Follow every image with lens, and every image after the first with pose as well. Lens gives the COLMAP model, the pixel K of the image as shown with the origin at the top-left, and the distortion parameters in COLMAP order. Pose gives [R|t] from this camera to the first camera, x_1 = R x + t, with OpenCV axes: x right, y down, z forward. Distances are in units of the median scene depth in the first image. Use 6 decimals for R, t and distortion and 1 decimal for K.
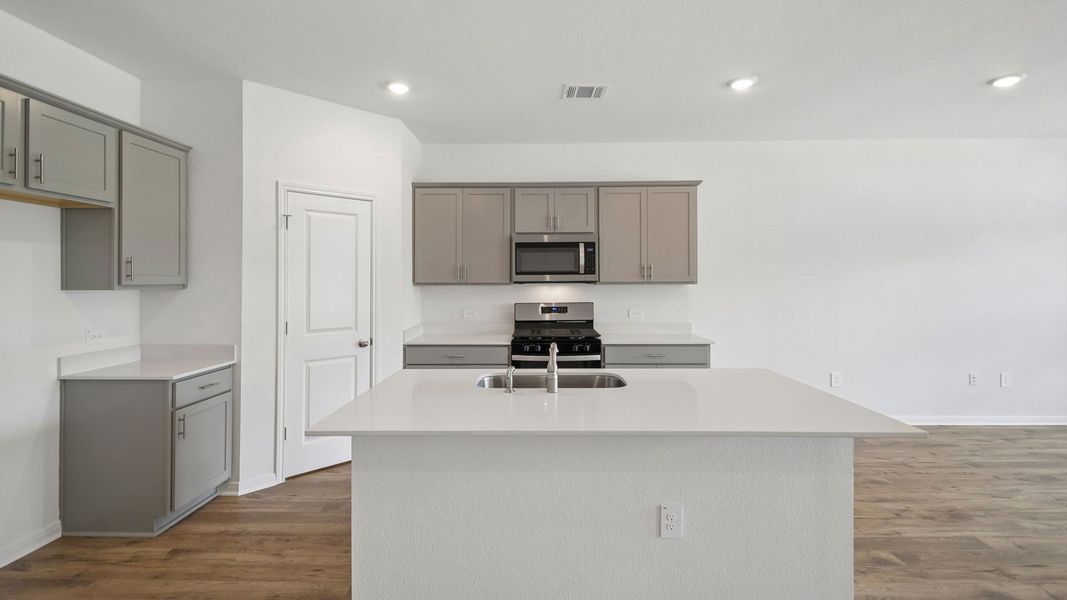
lens RADIAL K [[471.1, 0, 534.1], [0, 471.1, 282.1], [0, 0, 1]] dist [0.011608, -0.000020]
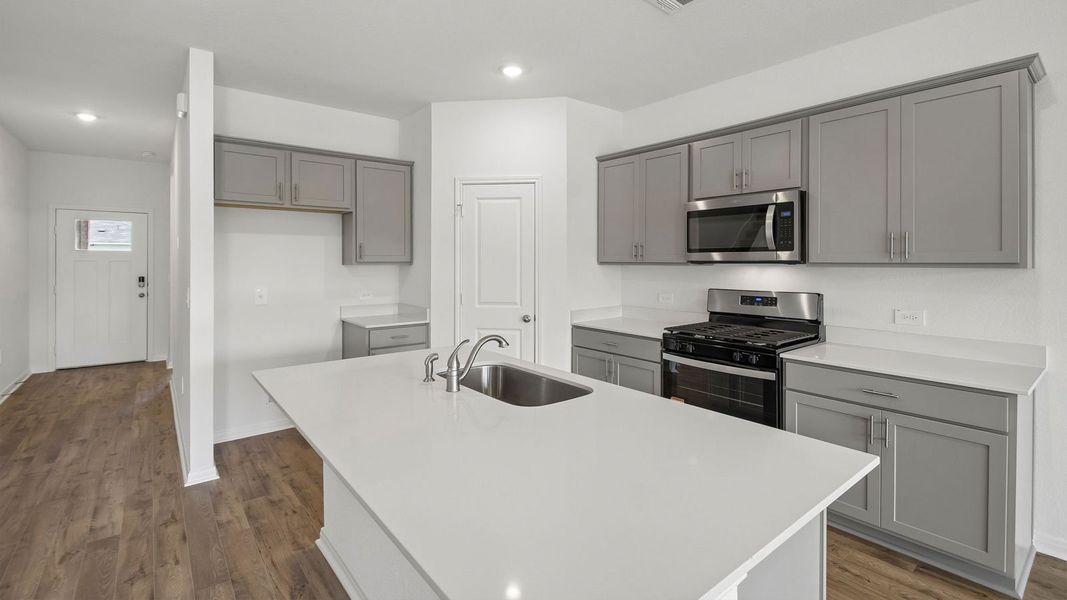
lens RADIAL K [[474.3, 0, 532.2], [0, 474.3, 262.3], [0, 0, 1]] dist [0.001903, -0.000252]
pose [[0.630692, 0.007088, -0.776001, 0.416456], [-0.004192, 0.999975, 0.005726, -0.002474], [0.776022, -0.000358, 0.630706, 0.300102]]
